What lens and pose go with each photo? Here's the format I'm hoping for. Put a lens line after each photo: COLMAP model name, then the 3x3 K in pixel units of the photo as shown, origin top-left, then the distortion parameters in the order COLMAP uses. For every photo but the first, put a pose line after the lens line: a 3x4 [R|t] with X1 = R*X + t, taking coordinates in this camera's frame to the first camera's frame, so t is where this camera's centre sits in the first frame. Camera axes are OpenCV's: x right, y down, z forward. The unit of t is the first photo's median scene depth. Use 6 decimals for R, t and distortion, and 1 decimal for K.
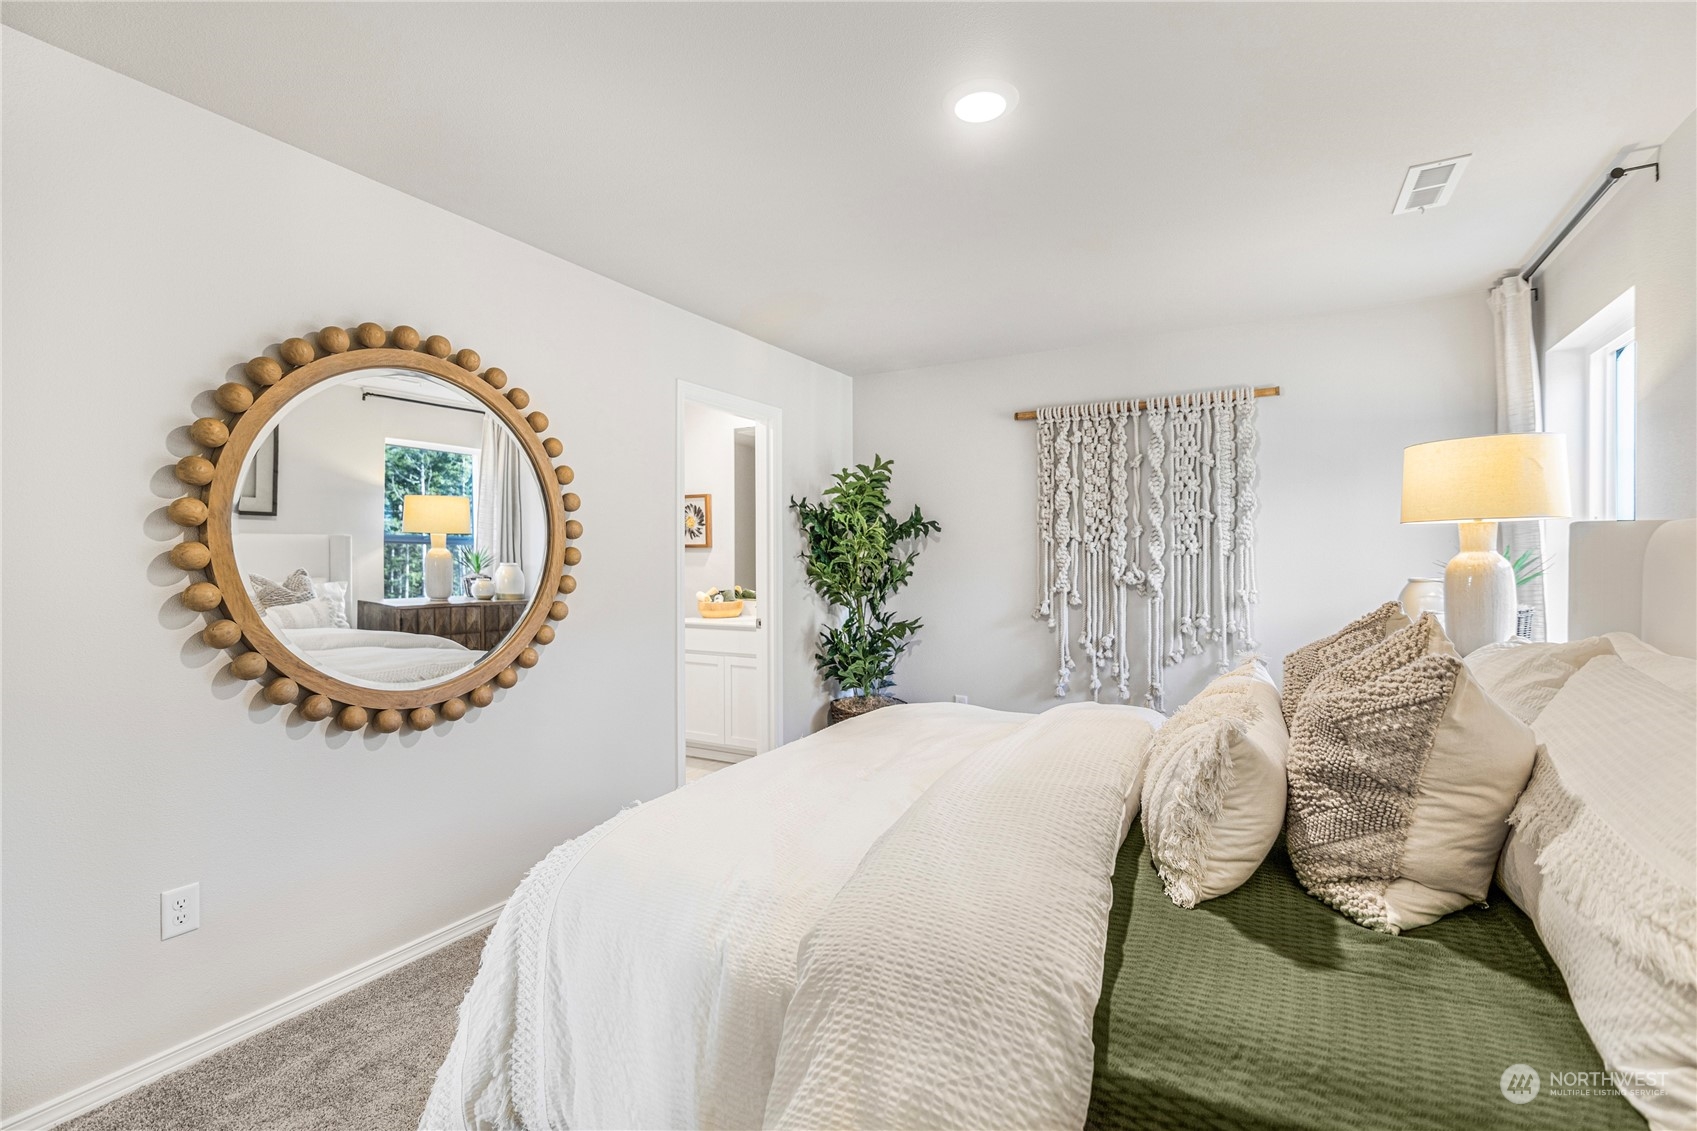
lens RADIAL K [[768.9, 0, 849.9], [0, 768.9, 559.3], [0, 0, 1]] dist [-0.003331, 0.000031]
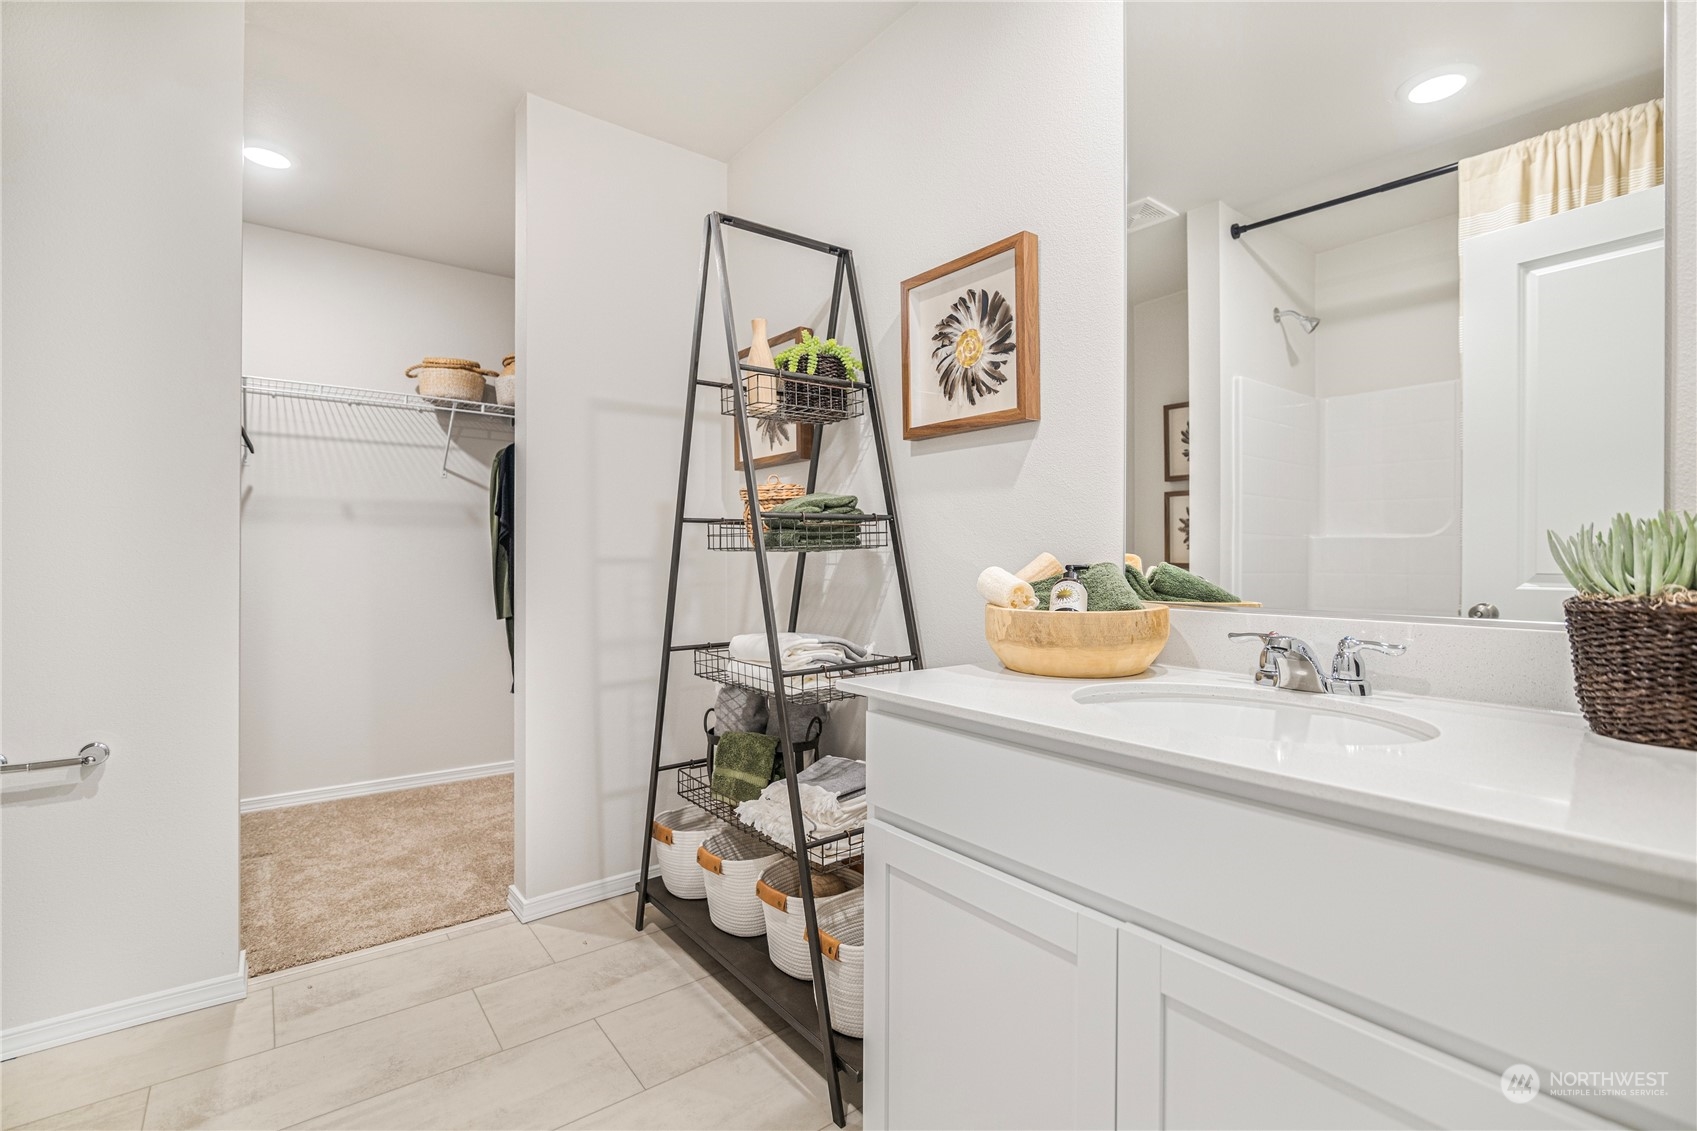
lens RADIAL K [[768.9, 0, 846.9], [0, 768.9, 562.3], [0, 0, 1]] dist [-0.003331, 0.000031]
pose [[0.919650, 0.005242, -0.392704, -0.132164], [-0.006045, 0.999981, -0.000809, 0.038461], [0.392692, 0.003118, 0.919665, 0.706585]]
